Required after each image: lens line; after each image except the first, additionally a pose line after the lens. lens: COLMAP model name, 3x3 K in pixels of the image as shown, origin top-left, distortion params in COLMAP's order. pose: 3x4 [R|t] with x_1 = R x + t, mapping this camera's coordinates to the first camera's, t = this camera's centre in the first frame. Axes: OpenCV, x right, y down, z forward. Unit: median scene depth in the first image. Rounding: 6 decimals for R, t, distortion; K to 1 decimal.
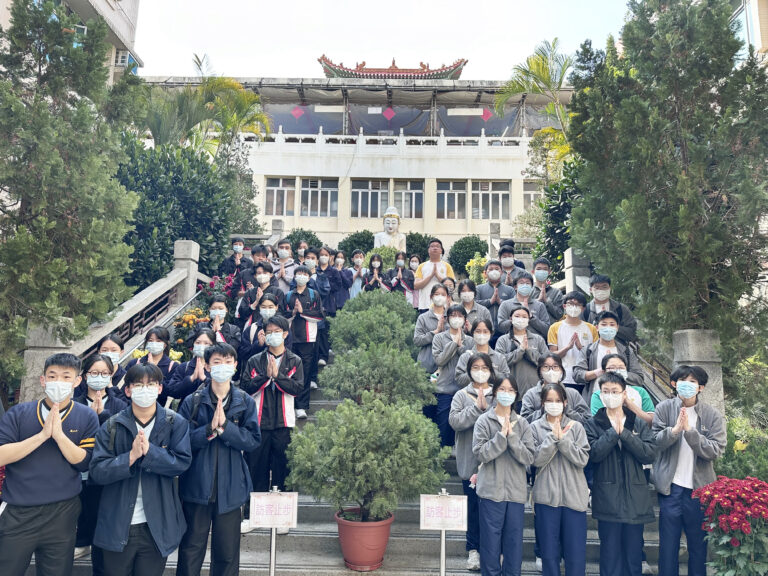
lens RADIAL K [[535.9, 0, 382.8], [0, 535.9, 288.8], [0, 0, 1]] dist [0.008926, -0.006740]
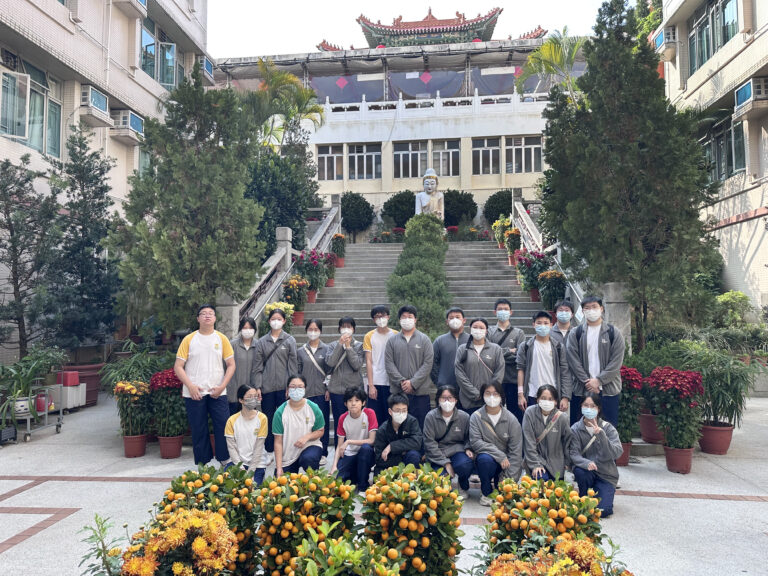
lens RADIAL K [[535.9, 0, 384.3], [0, 535.9, 287.8], [0, 0, 1]] dist [0.008926, -0.006740]
pose [[0.996272, -0.028451, -0.081447, 0.004479], [0.036398, 0.994539, 0.097810, -0.016903], [0.078219, -0.100410, 0.991867, -0.119684]]
